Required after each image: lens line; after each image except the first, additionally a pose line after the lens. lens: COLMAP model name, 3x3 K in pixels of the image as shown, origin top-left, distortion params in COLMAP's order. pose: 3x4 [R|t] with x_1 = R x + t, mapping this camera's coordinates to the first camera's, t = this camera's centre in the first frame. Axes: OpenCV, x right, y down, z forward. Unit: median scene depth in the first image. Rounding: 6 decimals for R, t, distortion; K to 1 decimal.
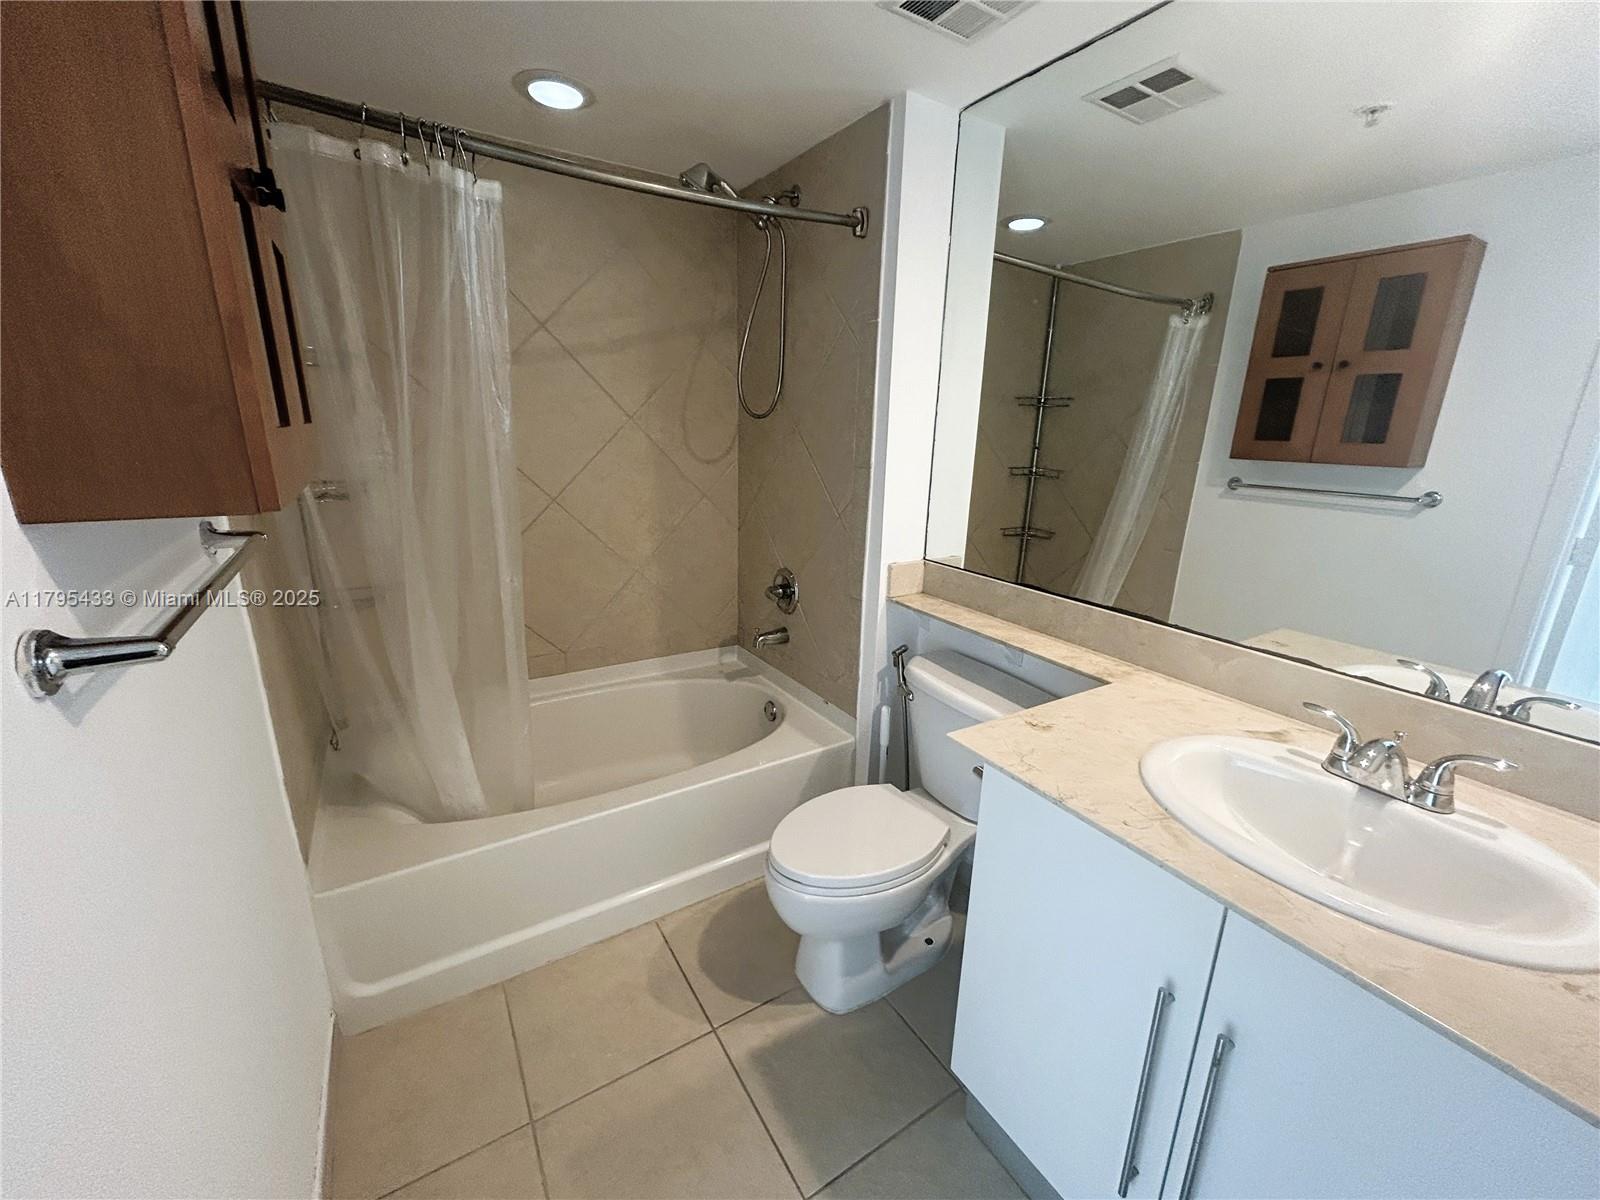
lens RADIAL K [[637.3, 0, 801.0], [0, 637.3, 600.0], [0, 0, 1]] dist [-0.002840, 0.000447]
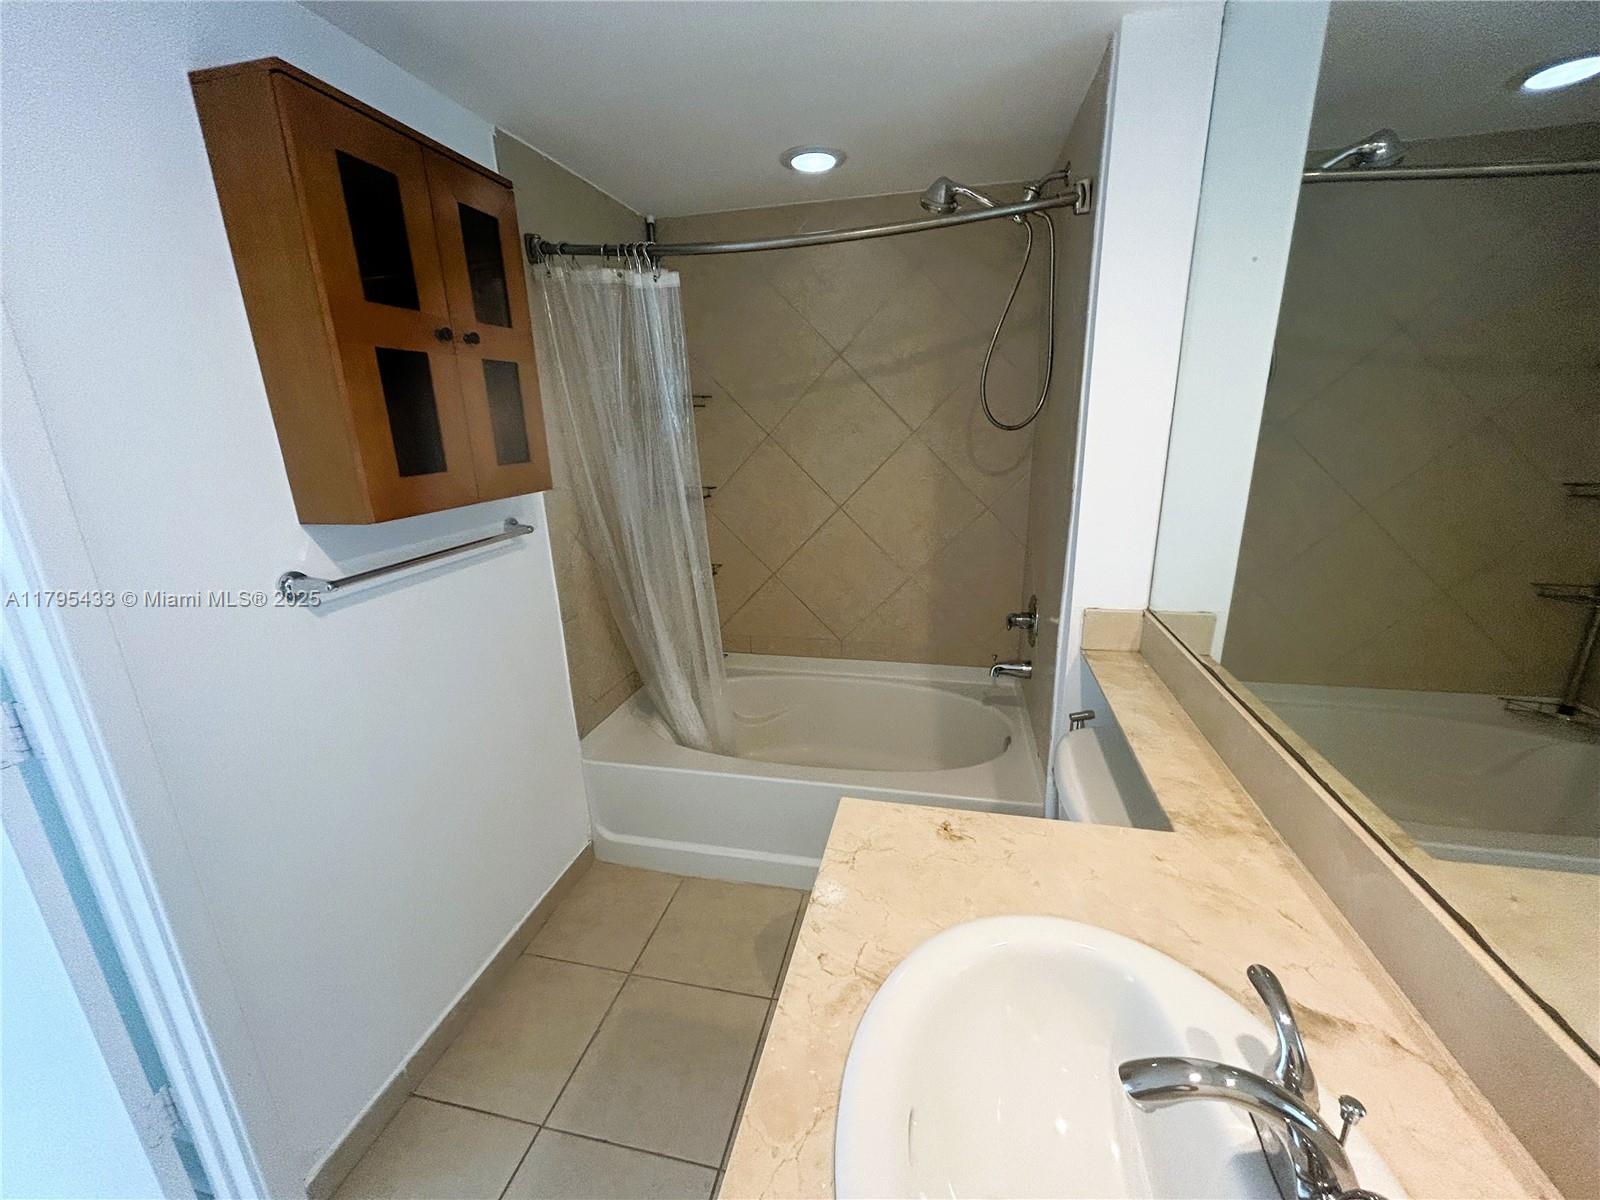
lens RADIAL K [[637.3, 0, 804.9], [0, 637.3, 599.2], [0, 0, 1]] dist [-0.002840, 0.000447]
pose [[0.712586, 0.149251, -0.685525, 0.478812], [-0.143339, 0.987471, 0.065992, -0.076691], [0.686786, 0.051238, 0.725052, 0.174503]]
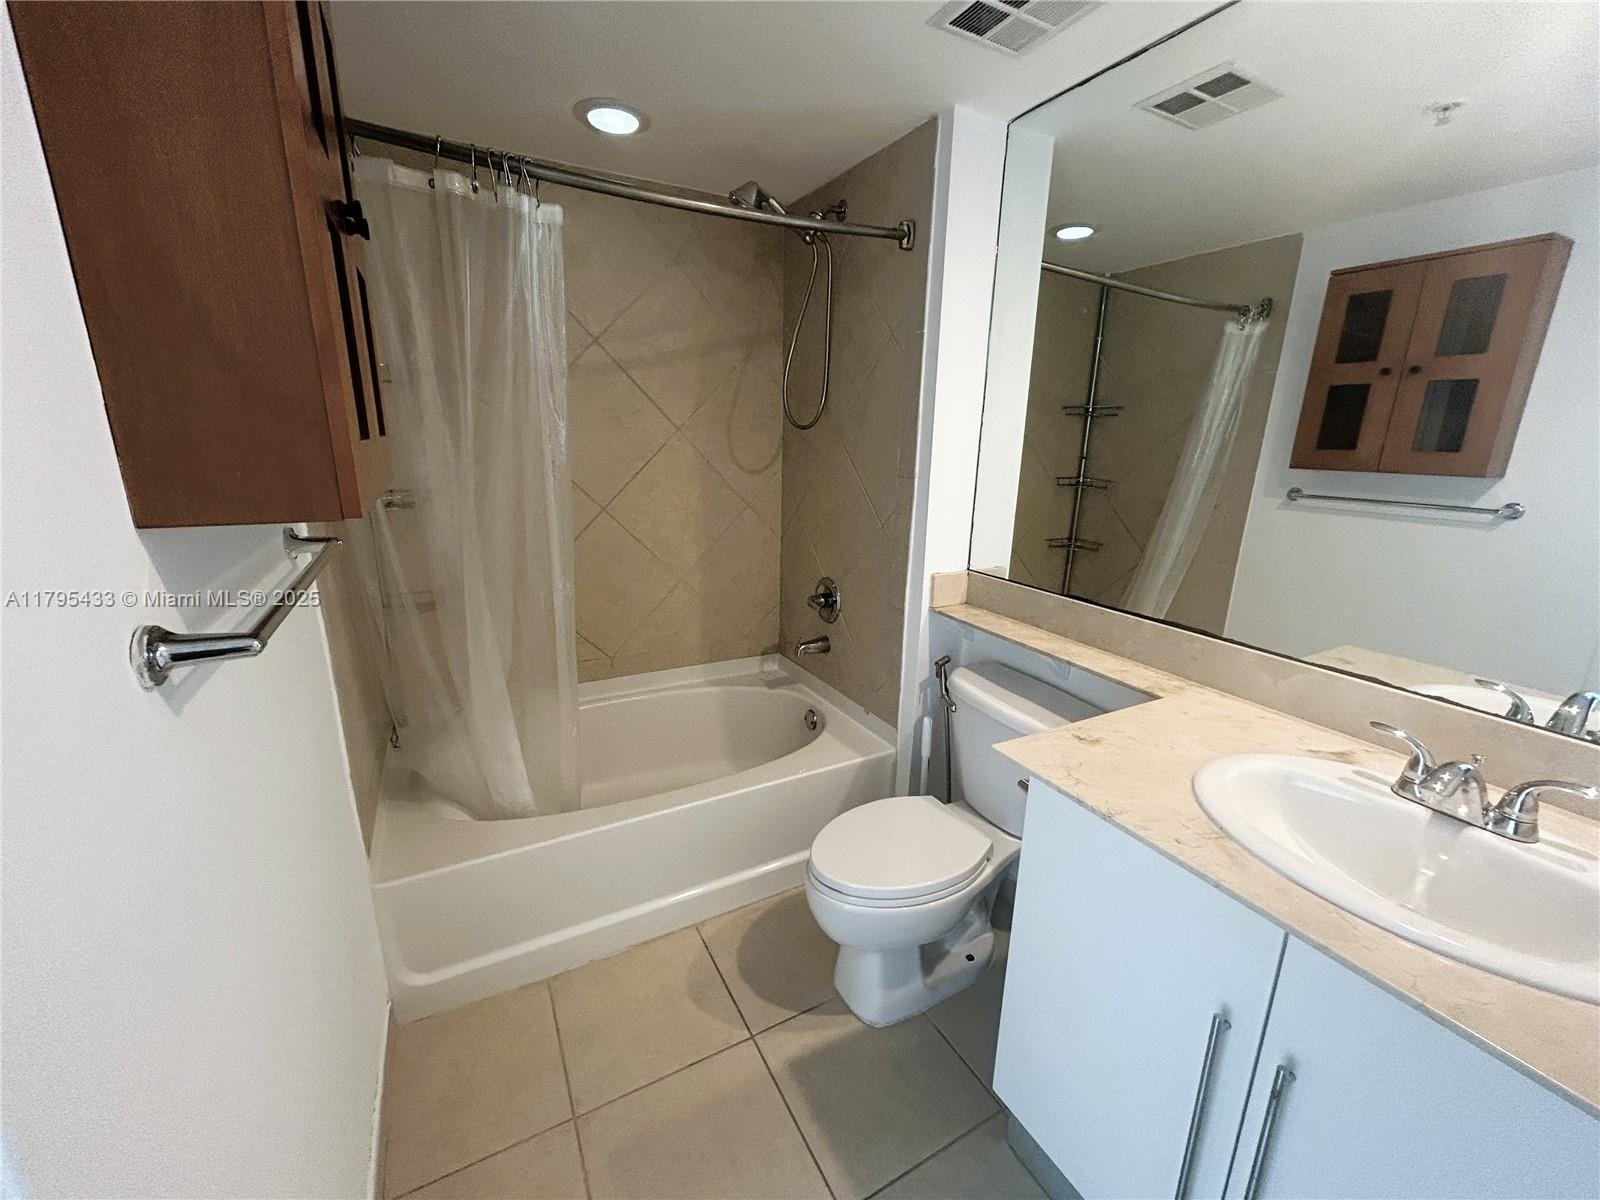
lens RADIAL K [[637.3, 0, 801.1], [0, 637.3, 599.0], [0, 0, 1]] dist [-0.002840, 0.000447]
pose [[0.998024, 0.011529, -0.061759, -0.005043], [-0.012568, 0.999786, -0.016456, 0.001598], [0.061556, 0.017200, 0.997955, -0.006566]]
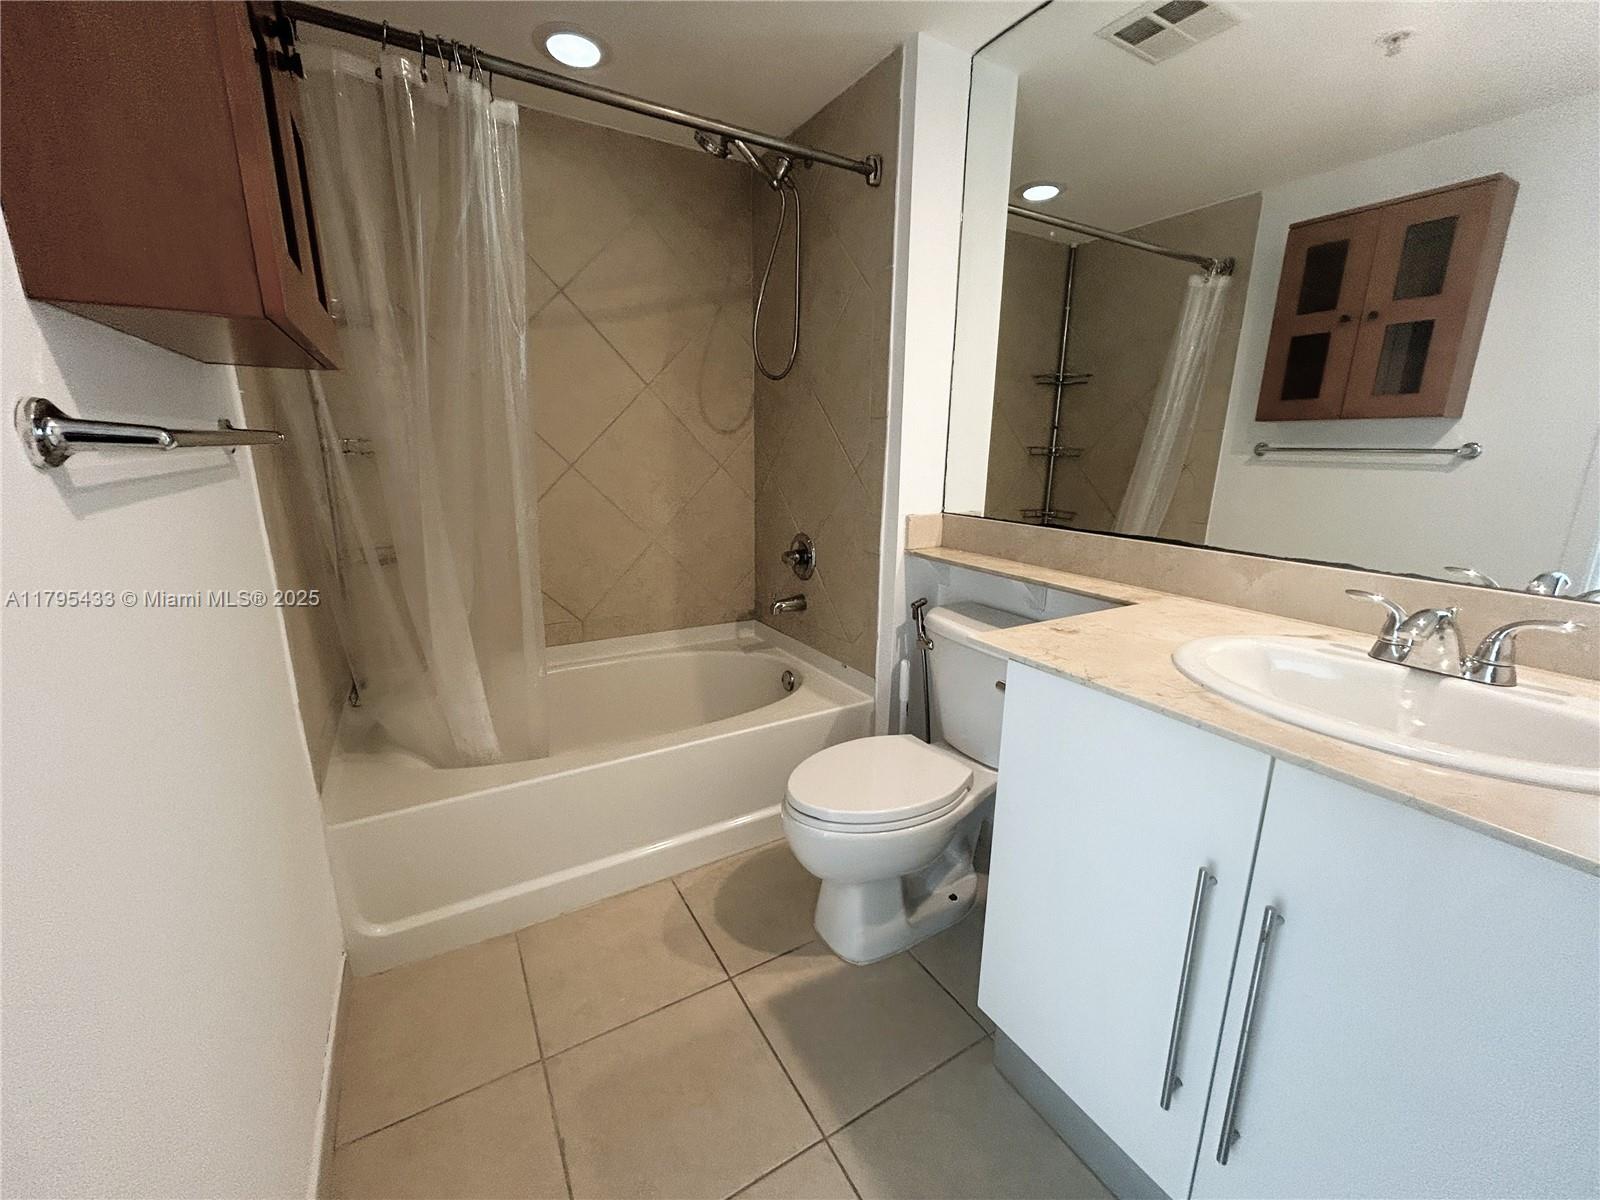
lens RADIAL K [[637.3, 0, 801.0], [0, 637.3, 600.0], [0, 0, 1]] dist [-0.002840, 0.000447]
pose [[0.999527, -0.007509, -0.029829, 0.003366], [0.006557, 0.999470, -0.031889, 0.113995], [0.030052, 0.031679, 0.999046, 0.016079]]
